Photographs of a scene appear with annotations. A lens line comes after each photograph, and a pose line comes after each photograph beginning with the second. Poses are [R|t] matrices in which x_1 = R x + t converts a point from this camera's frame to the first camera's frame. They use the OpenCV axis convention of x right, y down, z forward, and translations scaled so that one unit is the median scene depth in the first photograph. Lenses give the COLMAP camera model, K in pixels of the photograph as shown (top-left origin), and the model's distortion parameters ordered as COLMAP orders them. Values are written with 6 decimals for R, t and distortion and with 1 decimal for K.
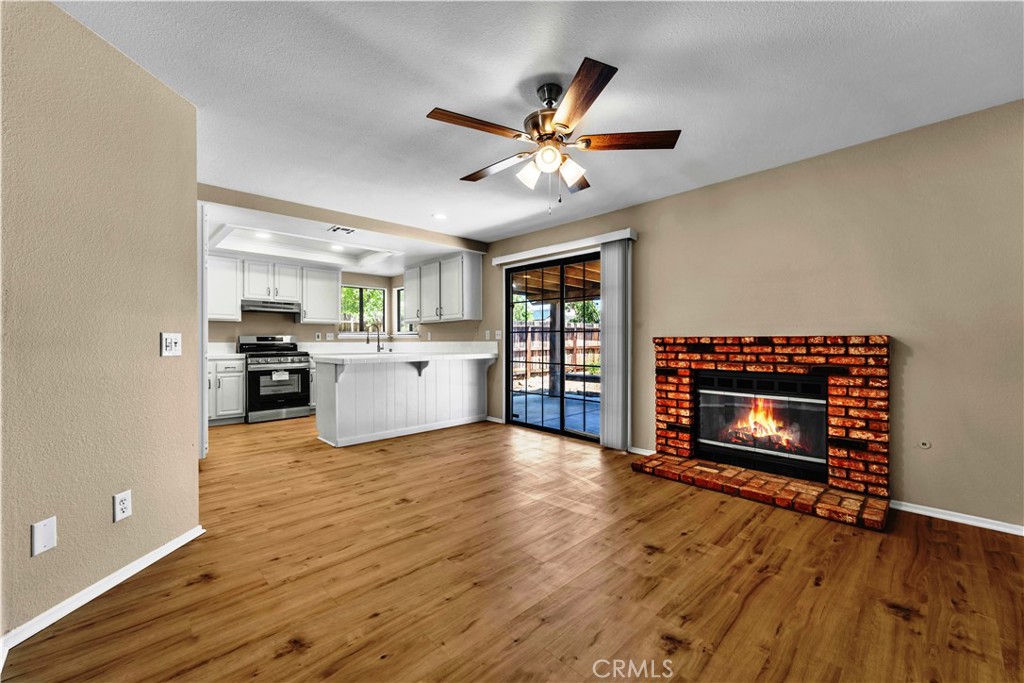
lens RADIAL K [[411.3, 0, 511.8], [0, 411.3, 342.0], [0, 0, 1]] dist [0.004212, -0.000789]
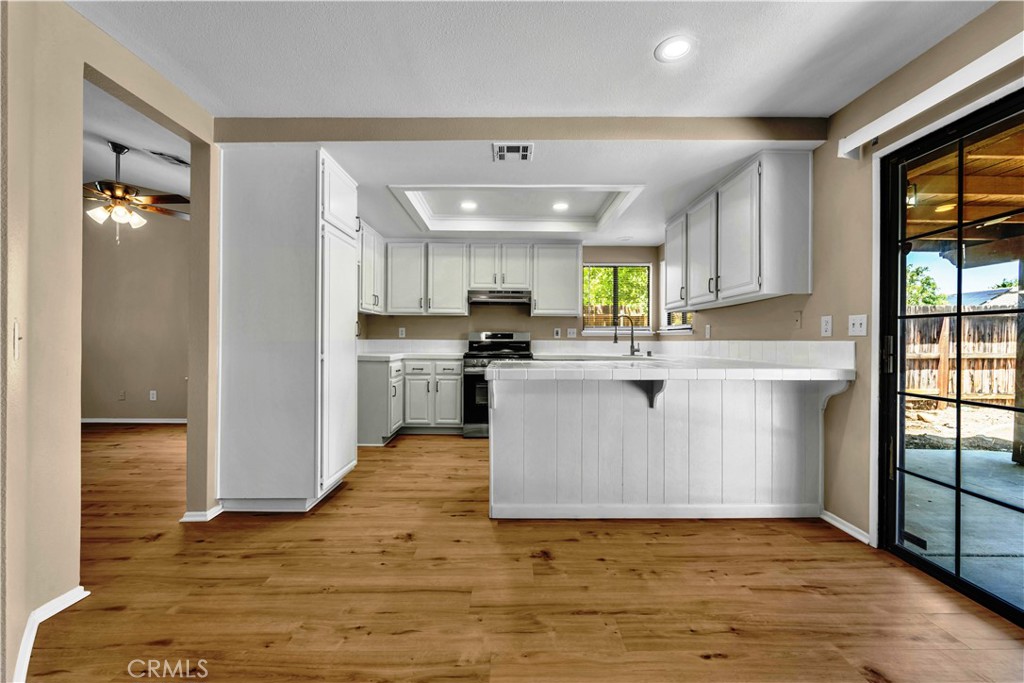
lens RADIAL K [[411.3, 0, 509.4], [0, 411.3, 339.6], [0, 0, 1]] dist [0.004212, -0.000789]
pose [[0.724953, 0.005139, -0.688779, -0.000635], [-0.008074, 0.999967, -0.001036, 0.000385], [0.688751, 0.006312, 0.724970, 0.471375]]
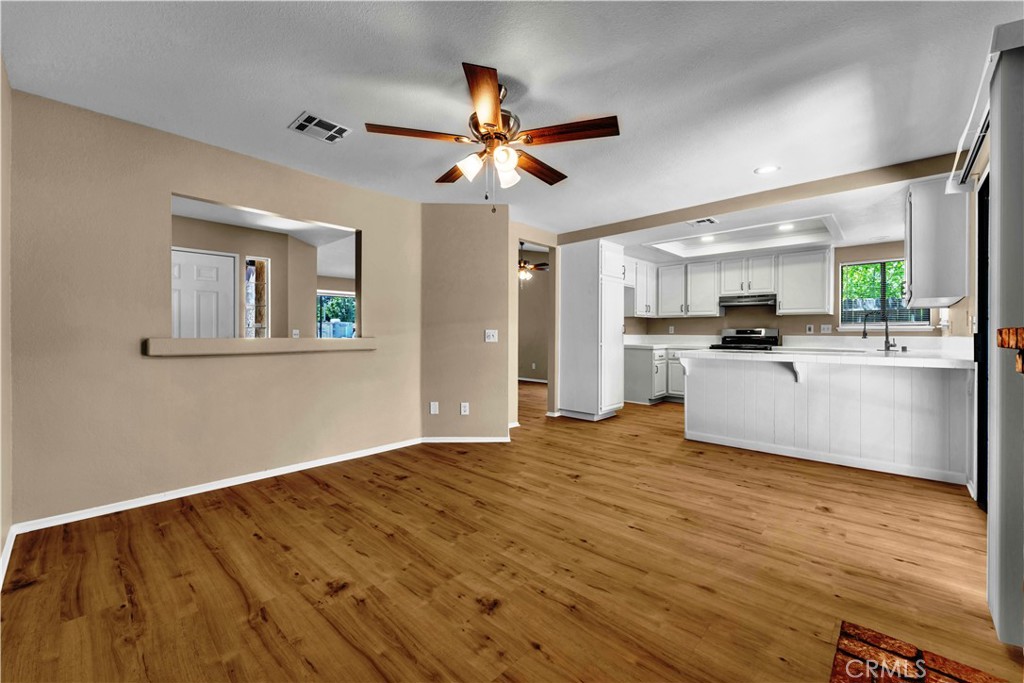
lens RADIAL K [[411.3, 0, 510.9], [0, 411.3, 335.6], [0, 0, 1]] dist [0.004212, -0.000789]
pose [[0.052592, 0.008313, -0.998581, 0.458580], [-0.004766, 0.999956, 0.008074, -0.004960], [0.998605, 0.004334, 0.052630, 0.409324]]
